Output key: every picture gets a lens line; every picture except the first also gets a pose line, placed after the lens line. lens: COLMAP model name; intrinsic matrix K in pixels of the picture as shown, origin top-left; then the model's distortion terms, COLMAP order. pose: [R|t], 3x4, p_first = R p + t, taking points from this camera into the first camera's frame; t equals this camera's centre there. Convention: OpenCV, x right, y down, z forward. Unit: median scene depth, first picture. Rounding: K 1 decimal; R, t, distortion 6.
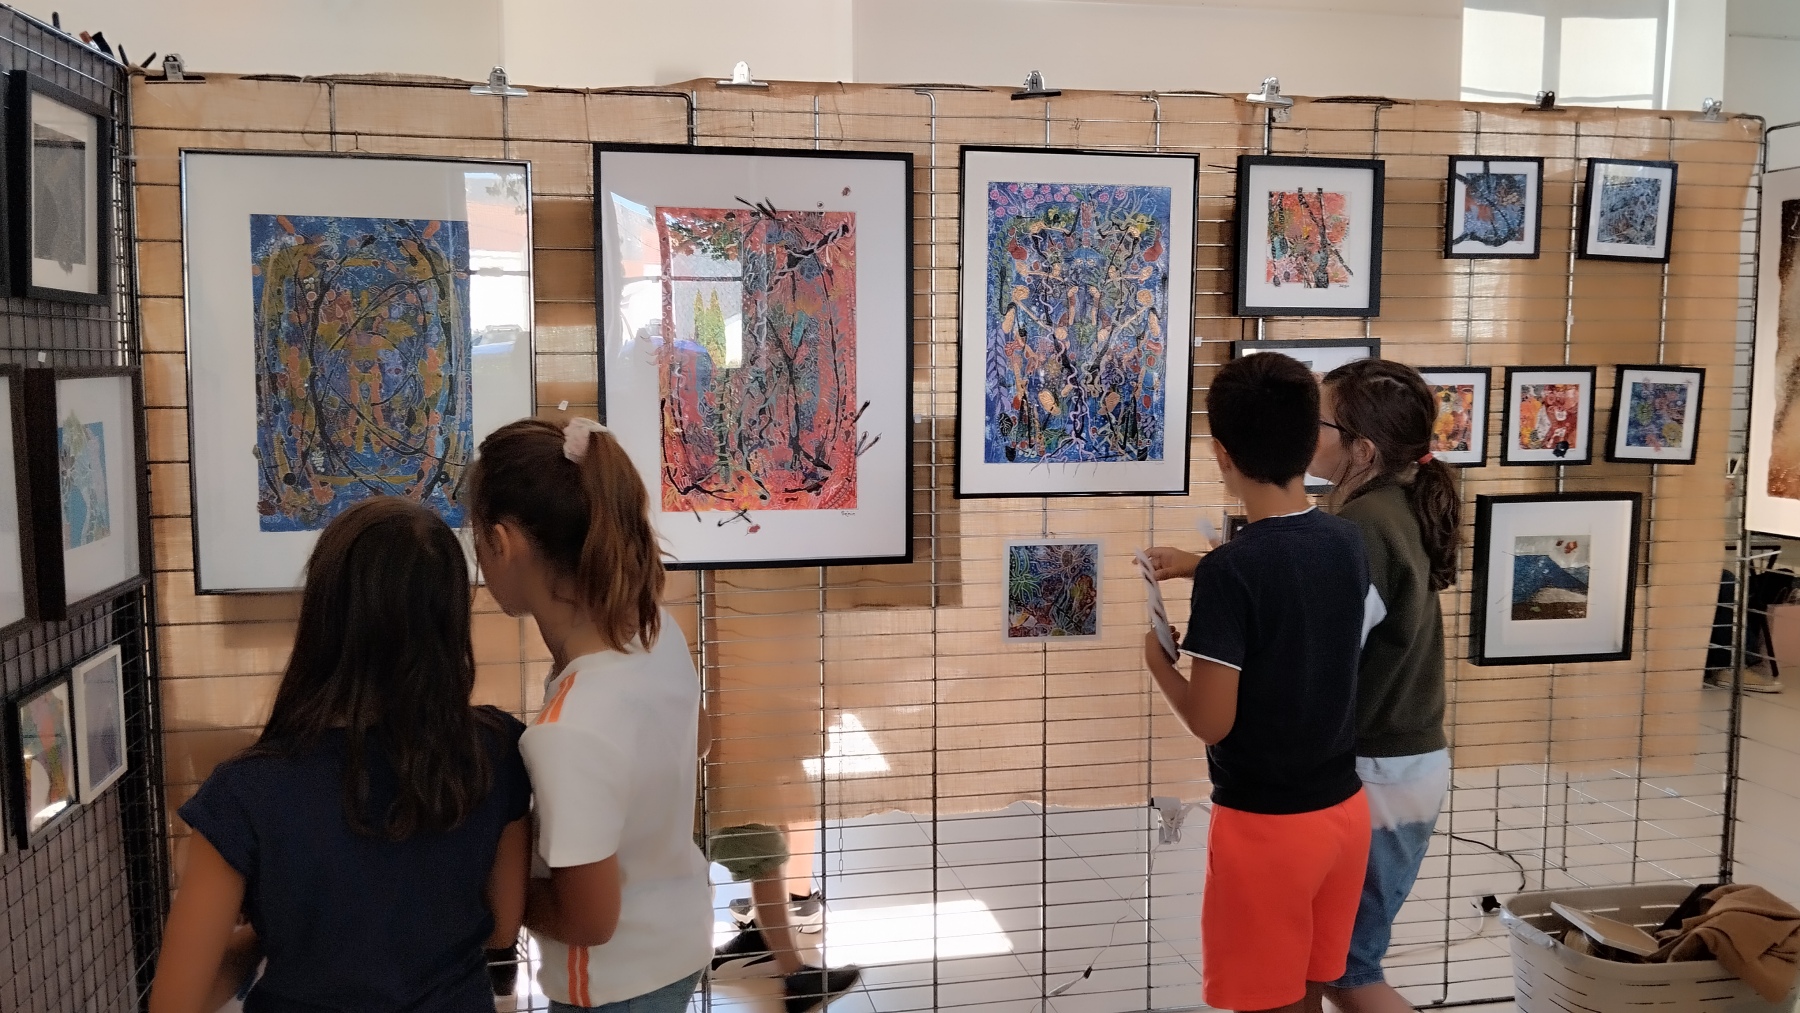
lens RADIAL K [[1508.2, 0, 886.0], [0, 1508.2, 525.5], [0, 0, 1]] dist [0.073703, -0.143915]
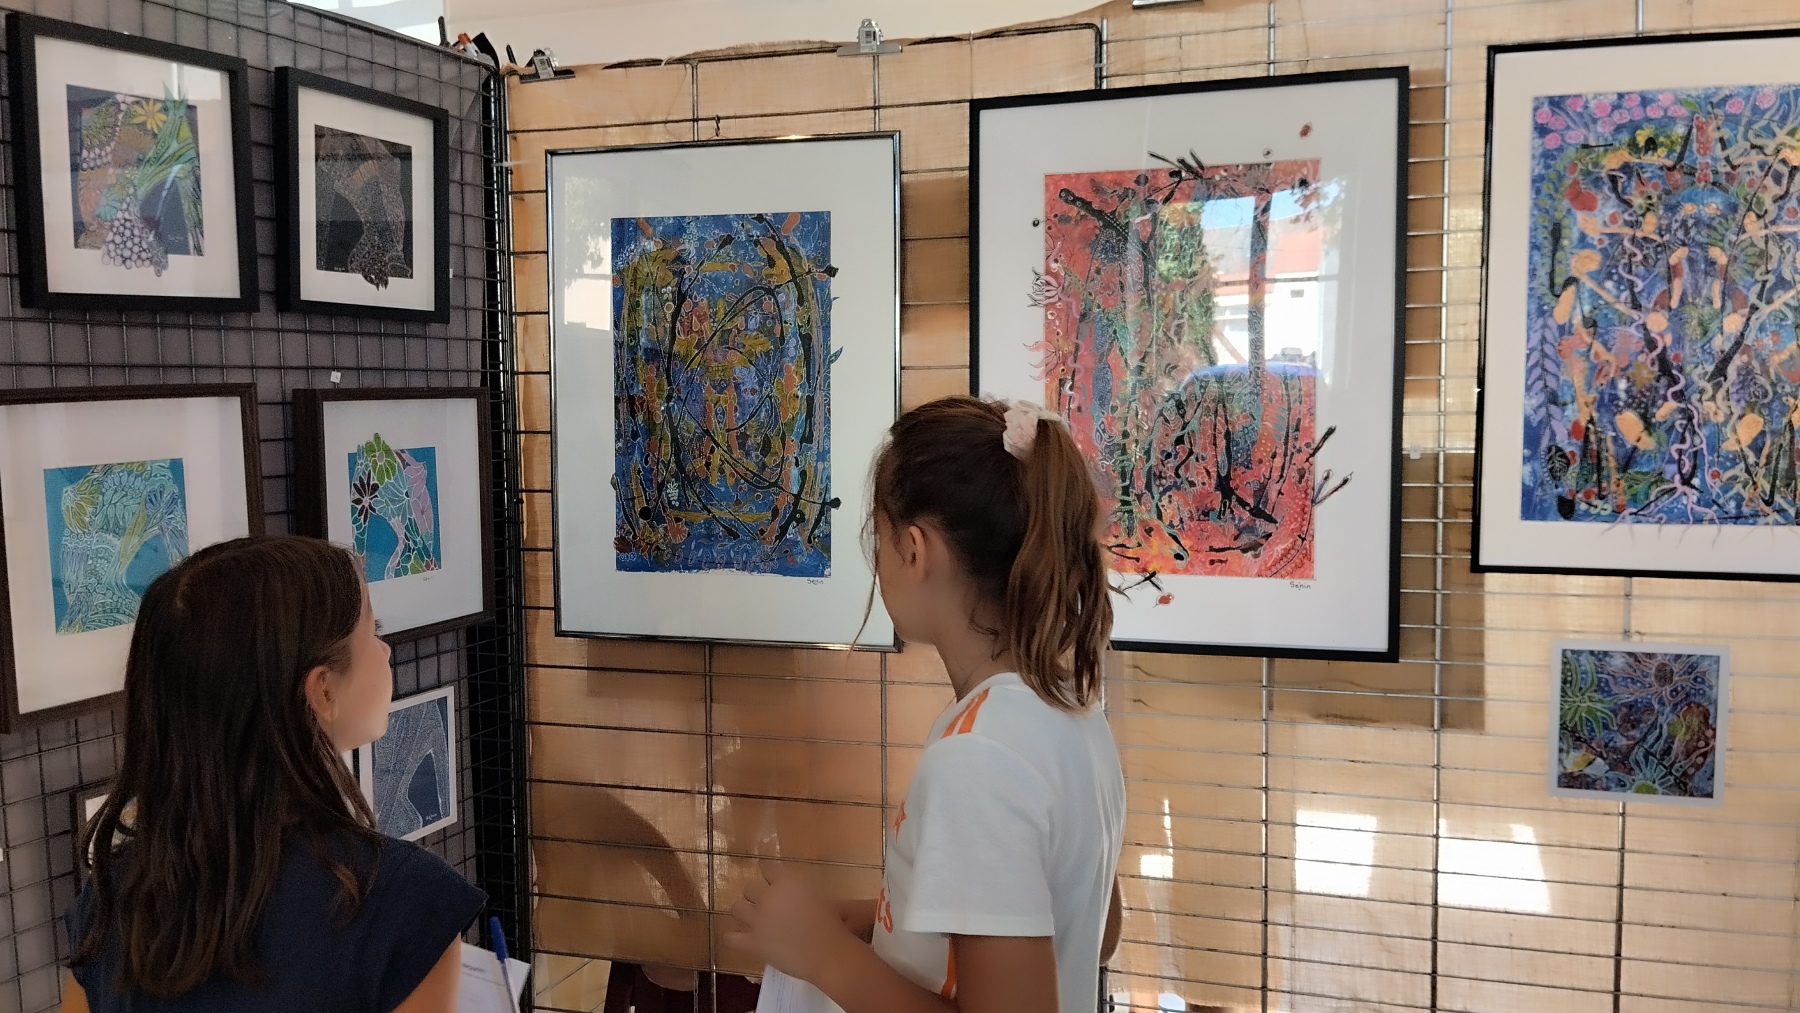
lens RADIAL K [[1508.2, 0, 881.8], [0, 1508.2, 515.6], [0, 0, 1]] dist [0.073703, -0.143915]
pose [[0.862823, 0.032378, -0.504468, 0.165639], [-0.045917, 0.998841, -0.014428, -0.021781], [0.503416, 0.035612, 0.863310, 0.291534]]
